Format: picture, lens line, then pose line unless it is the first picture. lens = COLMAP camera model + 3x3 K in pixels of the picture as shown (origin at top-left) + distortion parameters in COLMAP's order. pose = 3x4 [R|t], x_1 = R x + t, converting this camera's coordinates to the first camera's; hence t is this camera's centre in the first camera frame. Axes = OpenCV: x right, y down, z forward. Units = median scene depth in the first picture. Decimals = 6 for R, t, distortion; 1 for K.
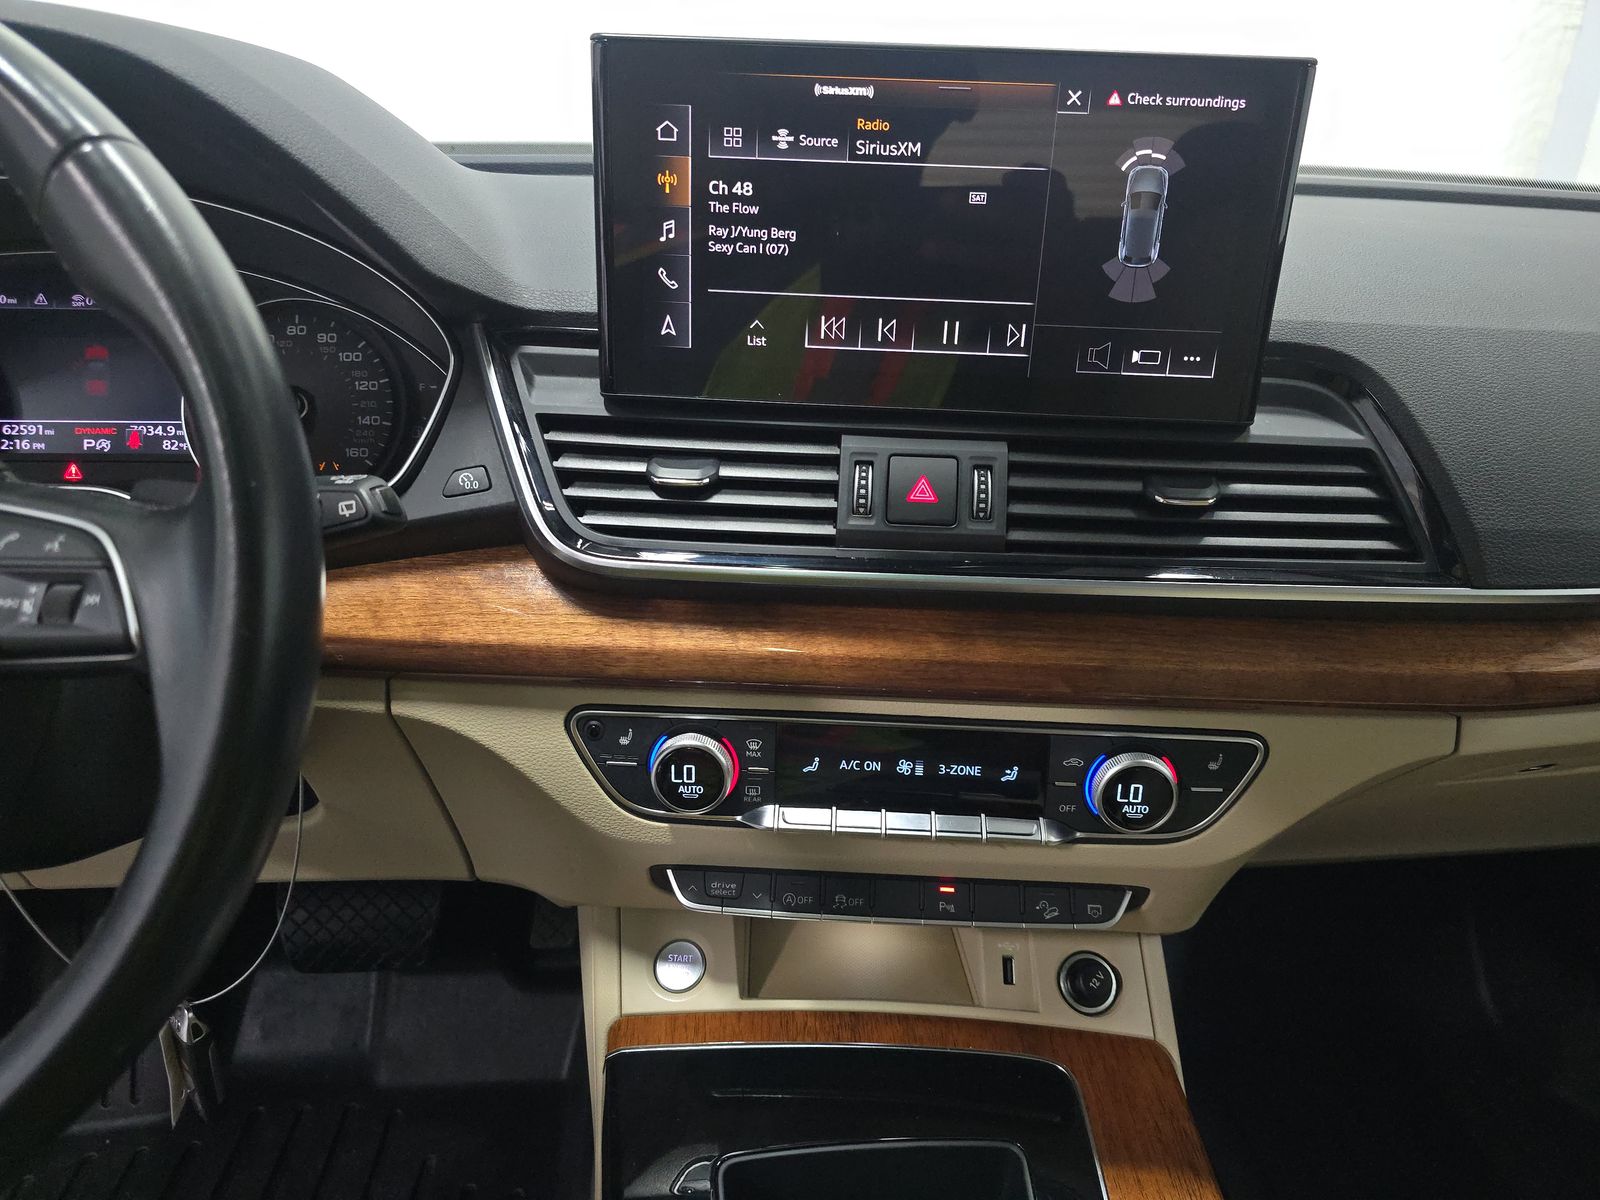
lens RADIAL K [[1057.8, 0, 797.9], [0, 1057.8, 606.2], [0, 0, 1]] dist [0.049017, -0.017545]
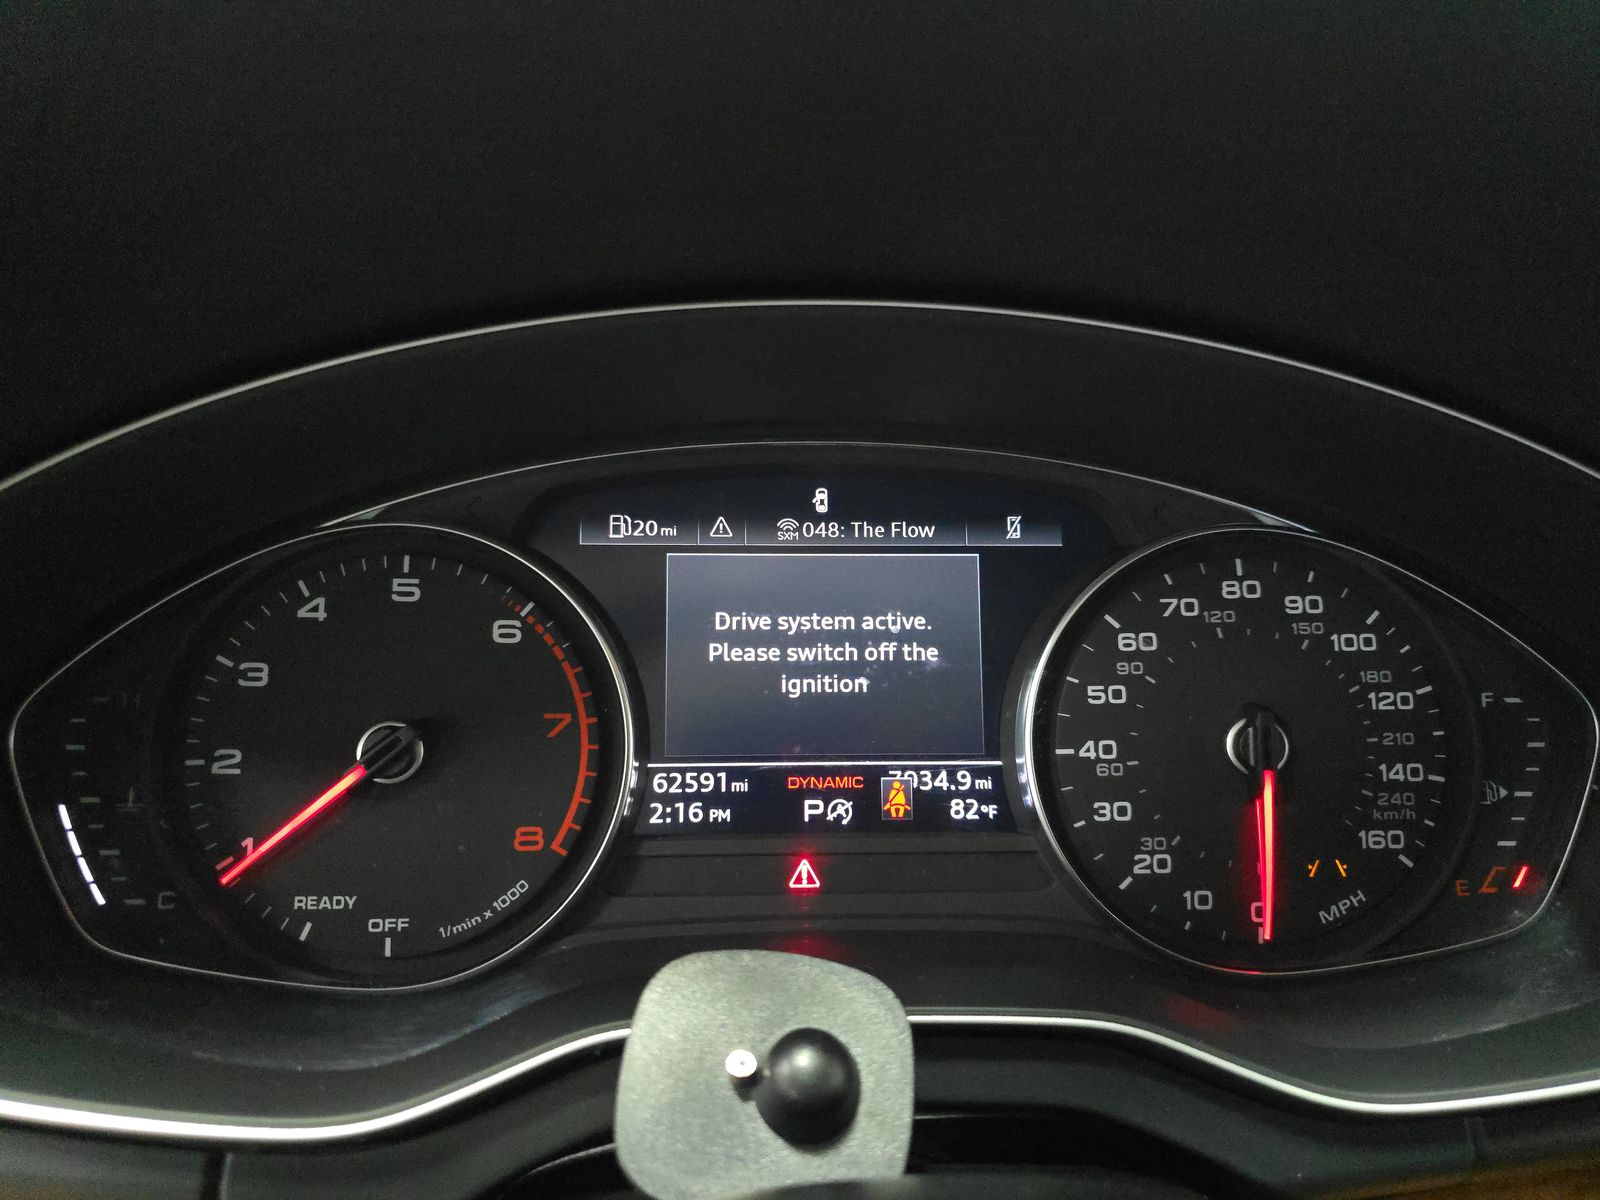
lens RADIAL K [[1093.4, 0, 815.6], [0, 1093.4, 598.5], [0, 0, 1]] dist [0.007395, -0.013562]
pose [[0.999794, 0.001762, -0.020221, -0.711115], [-0.003653, 0.995579, -0.093861, -0.221168], [0.019966, 0.093916, 0.995380, 0.525148]]
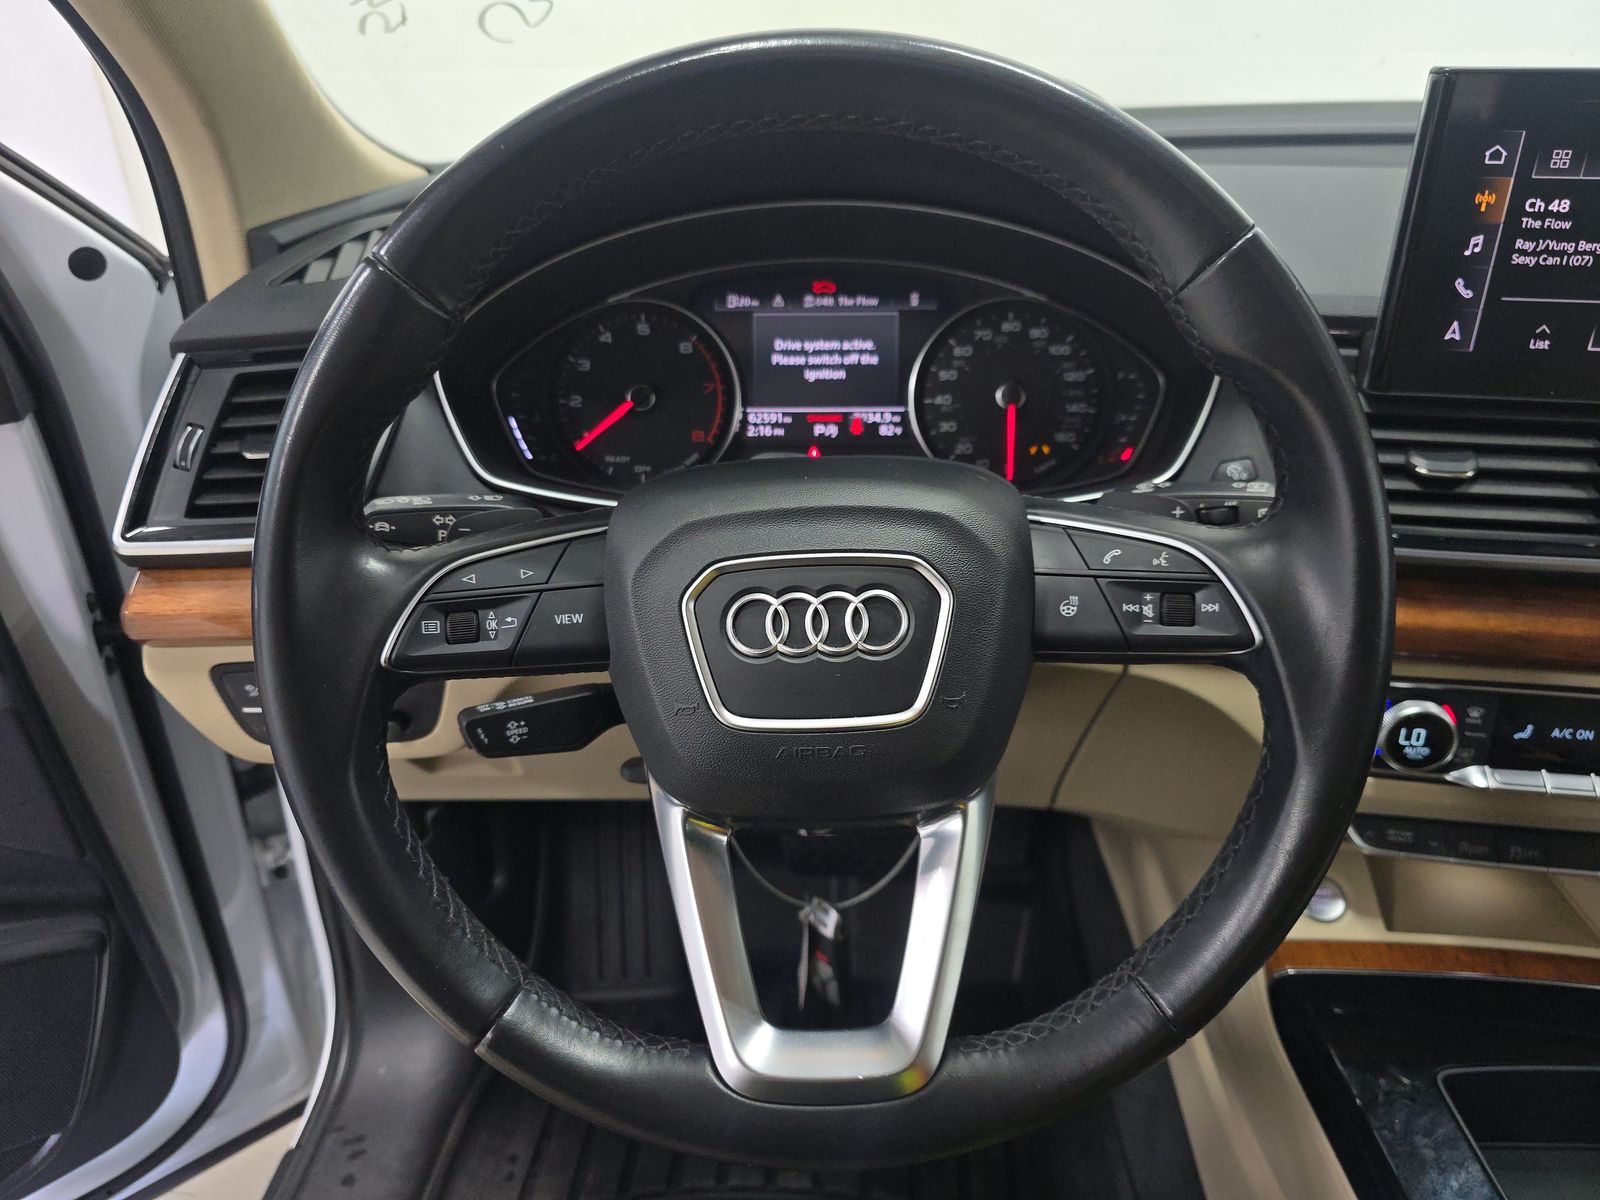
lens RADIAL K [[1093.4, 0, 811.4], [0, 1093.4, 625.0], [0, 0, 1]] dist [0.007395, -0.013562]
pose [[0.993513, 0.020457, -0.111863, -0.585020], [-0.010085, 0.995660, 0.092516, -0.056178], [0.113270, -0.090787, 0.989408, -0.189477]]
